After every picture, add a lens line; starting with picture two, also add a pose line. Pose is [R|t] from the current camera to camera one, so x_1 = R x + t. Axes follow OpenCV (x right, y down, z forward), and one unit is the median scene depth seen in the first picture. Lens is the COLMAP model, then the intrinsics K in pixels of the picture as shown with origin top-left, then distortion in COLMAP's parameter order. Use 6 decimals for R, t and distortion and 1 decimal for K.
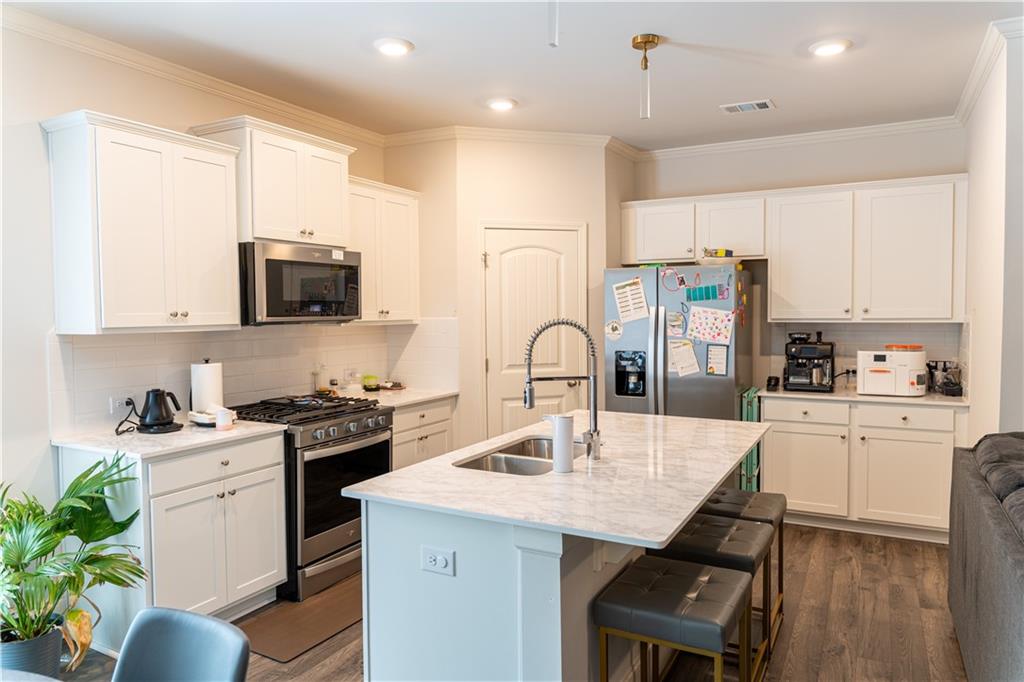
lens RADIAL K [[681.0, 0, 507.7], [0, 681.0, 341.6], [0, 0, 1]] dist [-0.007788, -0.009037]
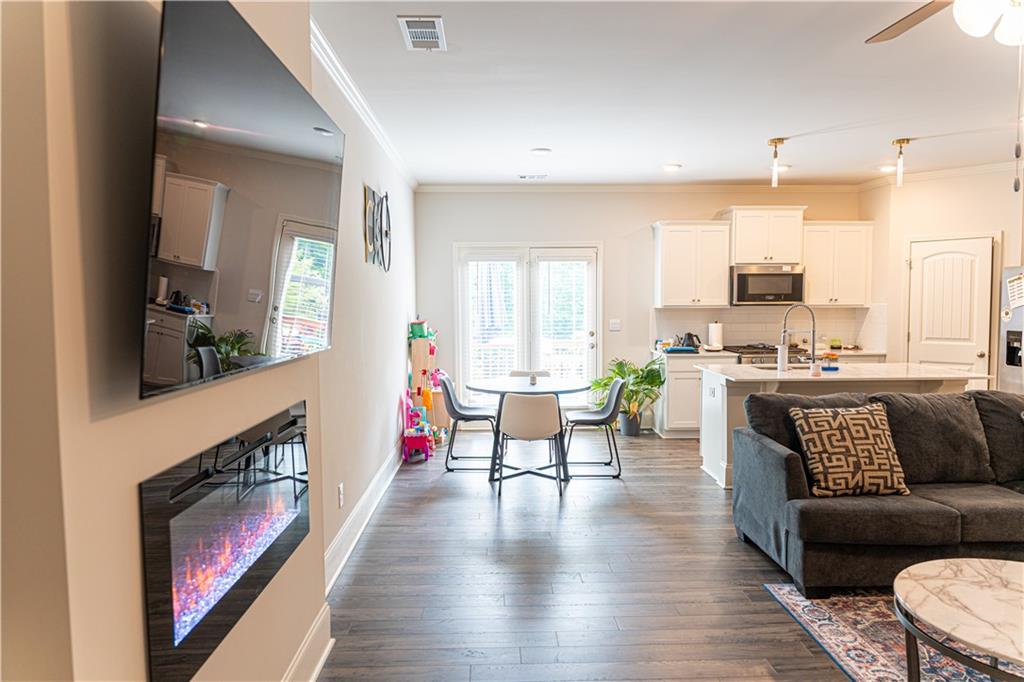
lens RADIAL K [[681.0, 0, 513.3], [0, 681.0, 342.5], [0, 0, 1]] dist [-0.007788, -0.009037]
pose [[0.502616, 0.058699, -0.862515, 0.984744], [-0.038801, 0.998219, 0.045324, 0.017979], [0.863639, 0.010686, 0.503998, -0.568048]]
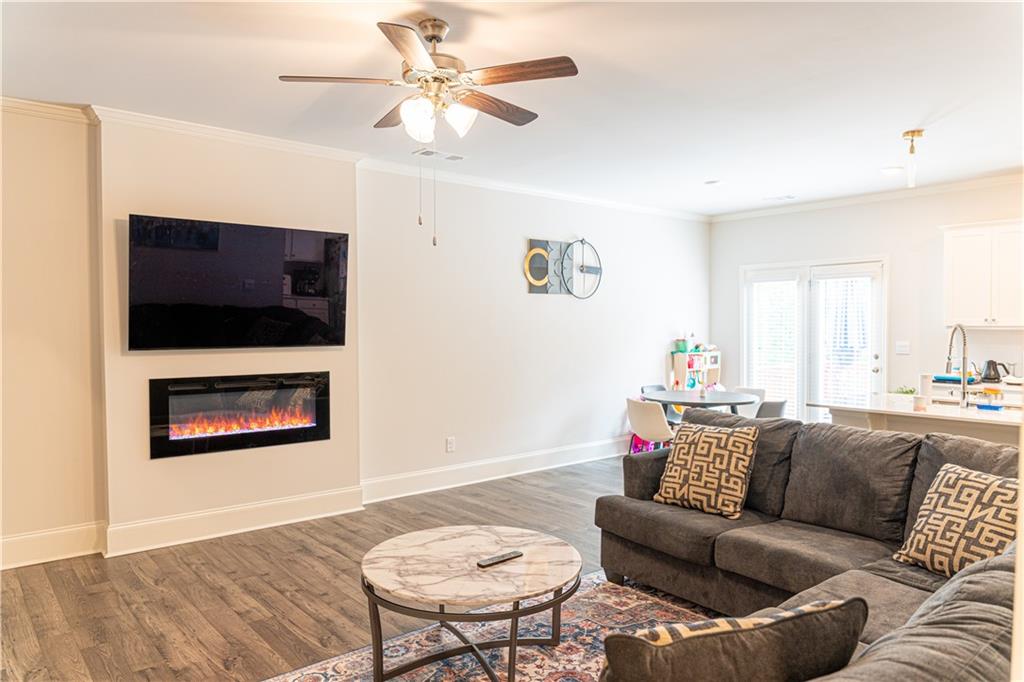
lens RADIAL K [[681.0, 0, 514.6], [0, 681.0, 341.1], [0, 0, 1]] dist [-0.007788, -0.009037]
pose [[-0.364115, 0.034735, -0.930706, 1.397343], [-0.034656, 0.998107, 0.050809, -0.024966], [0.930709, 0.050755, -0.362222, 0.383216]]
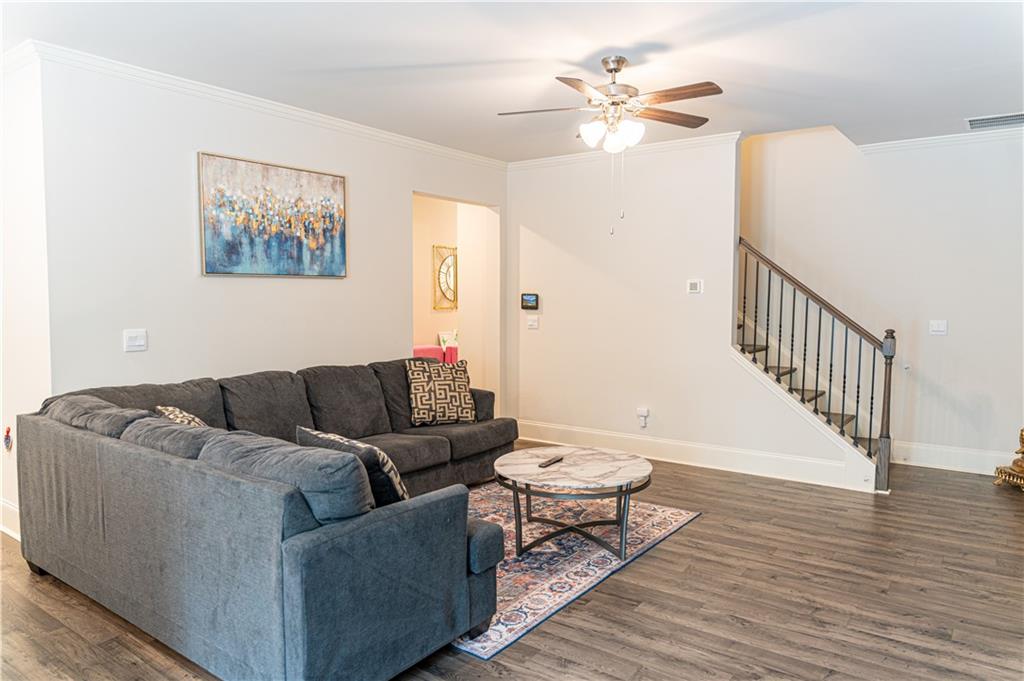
lens RADIAL K [[681.0, 0, 513.2], [0, 681.0, 340.9], [0, 0, 1]] dist [-0.007788, -0.009037]
pose [[0.134974, -0.057496, 0.989180, -0.252815], [0.037128, 0.997907, 0.052938, 0.005278], [-0.990153, 0.029581, 0.136826, 0.034032]]
